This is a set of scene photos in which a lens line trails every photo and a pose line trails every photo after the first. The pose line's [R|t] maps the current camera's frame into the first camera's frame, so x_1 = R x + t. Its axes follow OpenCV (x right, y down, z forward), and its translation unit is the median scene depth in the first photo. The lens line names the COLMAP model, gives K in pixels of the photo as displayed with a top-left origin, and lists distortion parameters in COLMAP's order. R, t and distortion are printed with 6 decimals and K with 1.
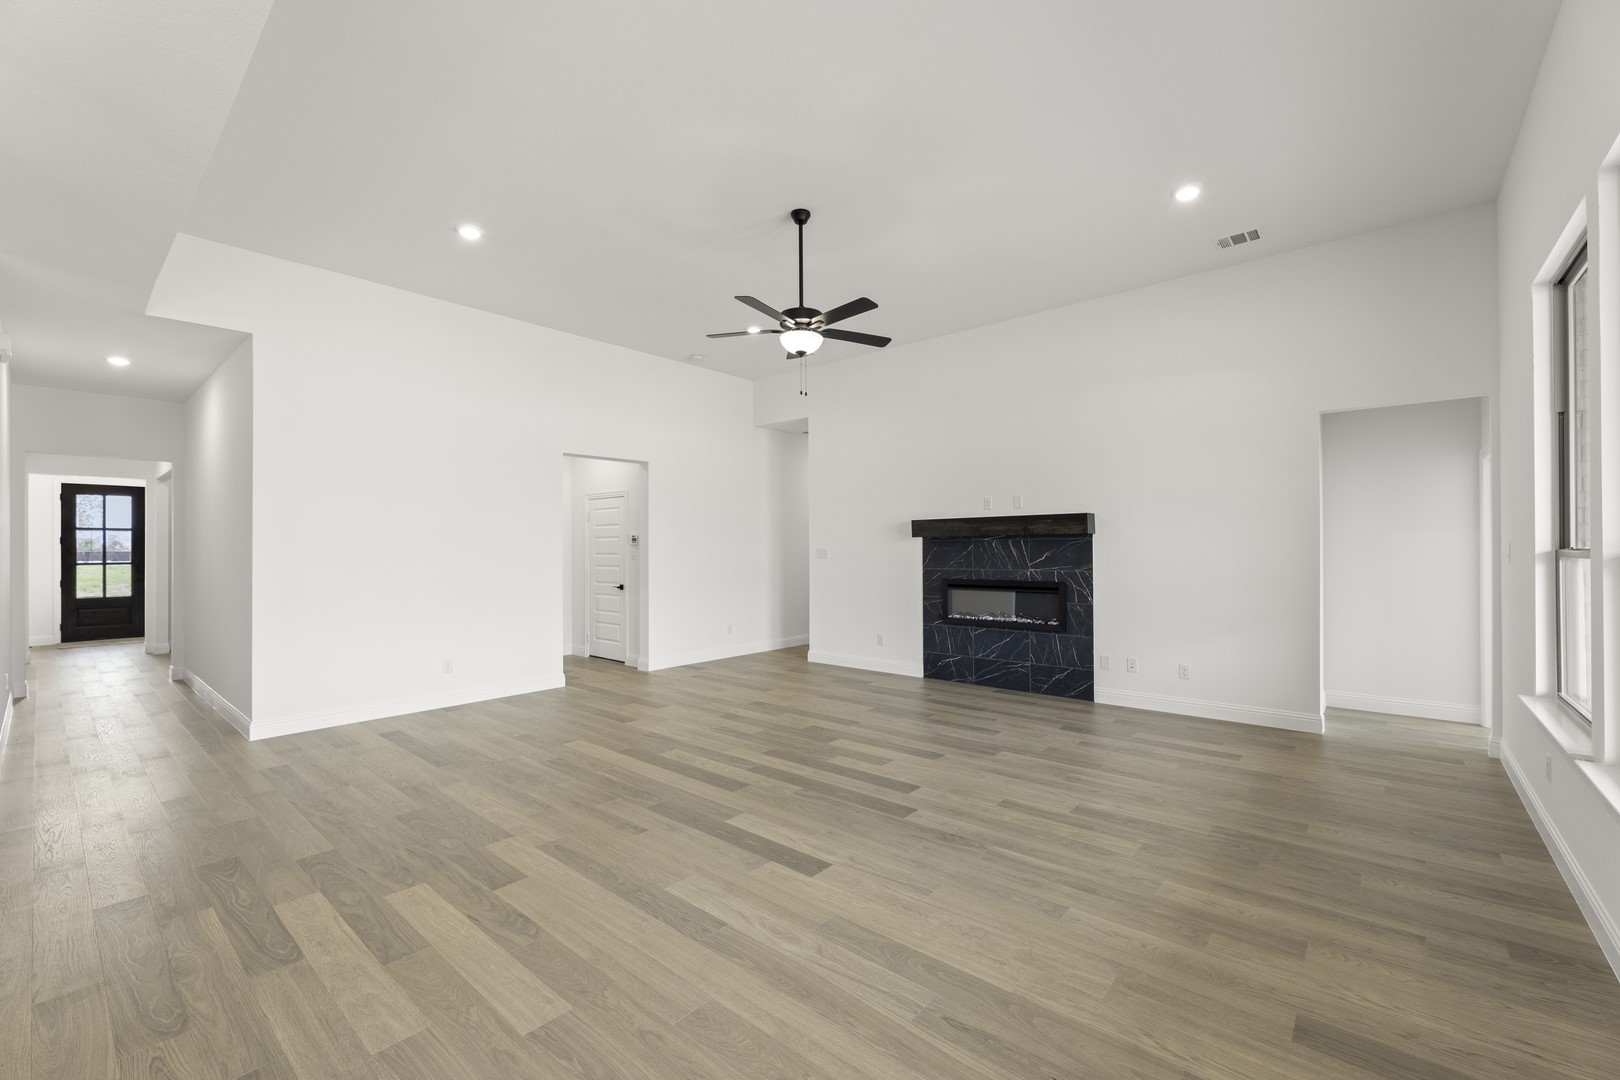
lens RADIAL K [[664.2, 0, 815.3], [0, 664.2, 545.9], [0, 0, 1]] dist [0.001015, 0.000092]
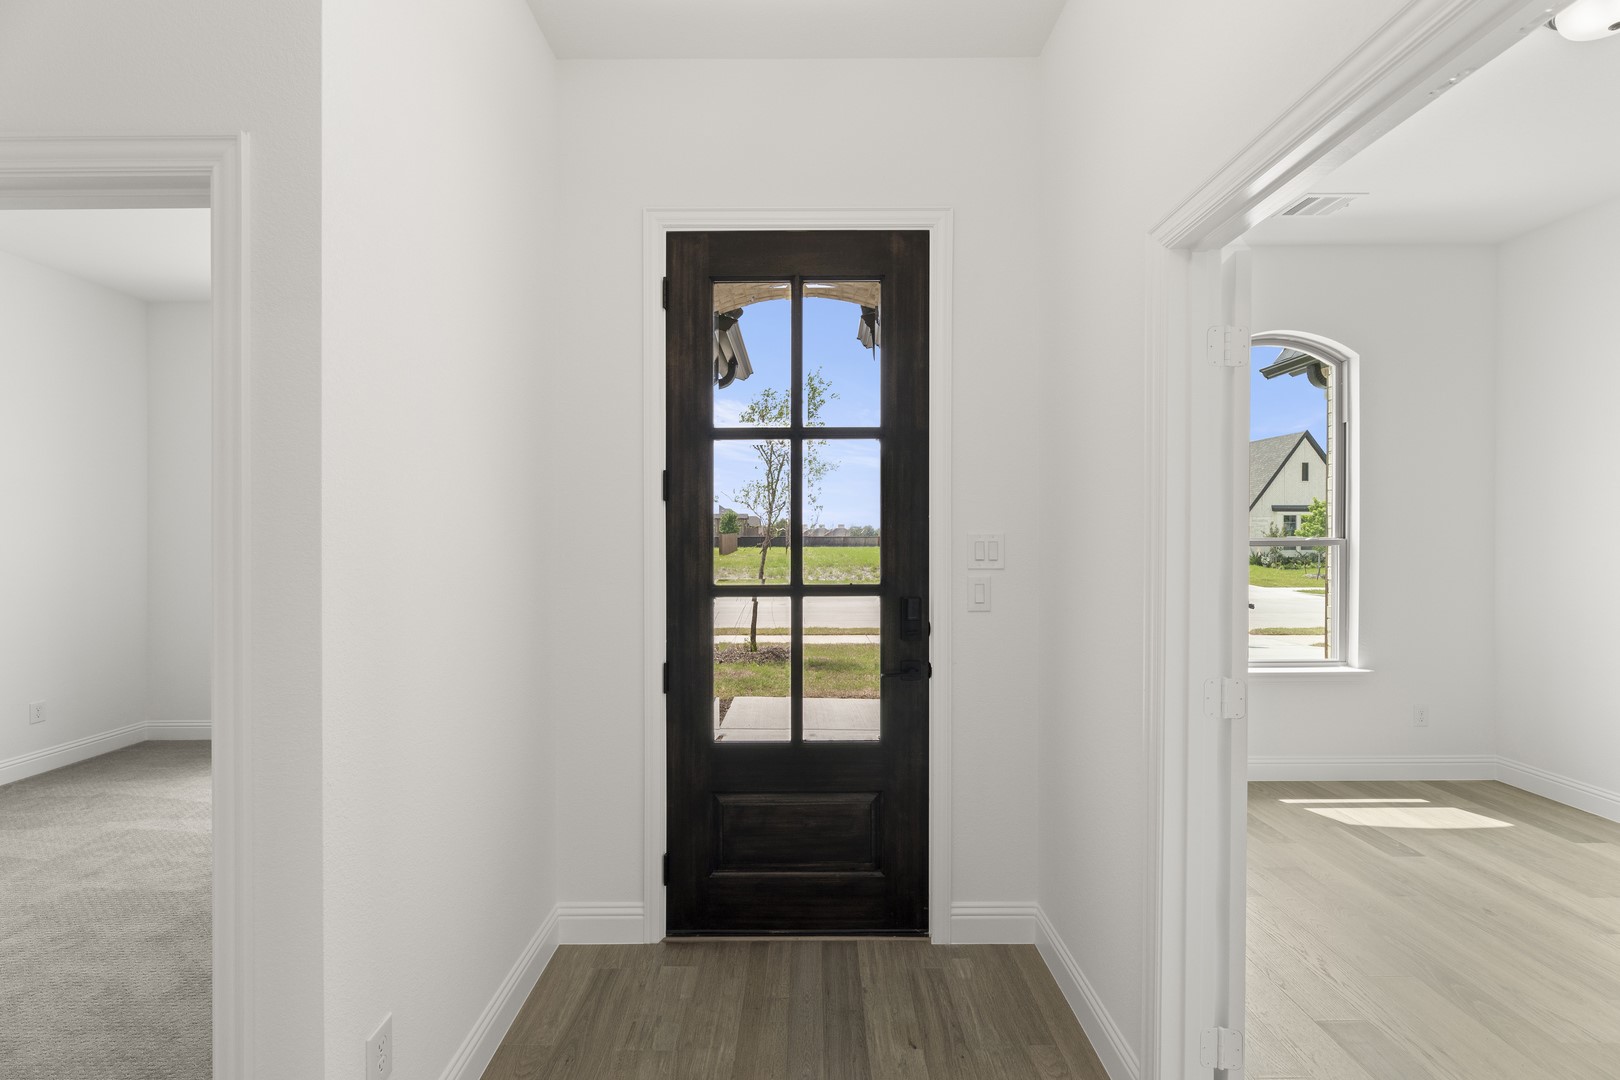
lens RADIAL K [[664.2, 0, 808.5], [0, 664.2, 538.1], [0, 0, 1]] dist [0.001015, 0.000092]
pose [[0.656286, 0.011227, -0.754428, -0.898202], [0.000104, 0.999888, 0.014971, 0.005995], [0.754512, -0.009904, 0.656212, 0.856360]]
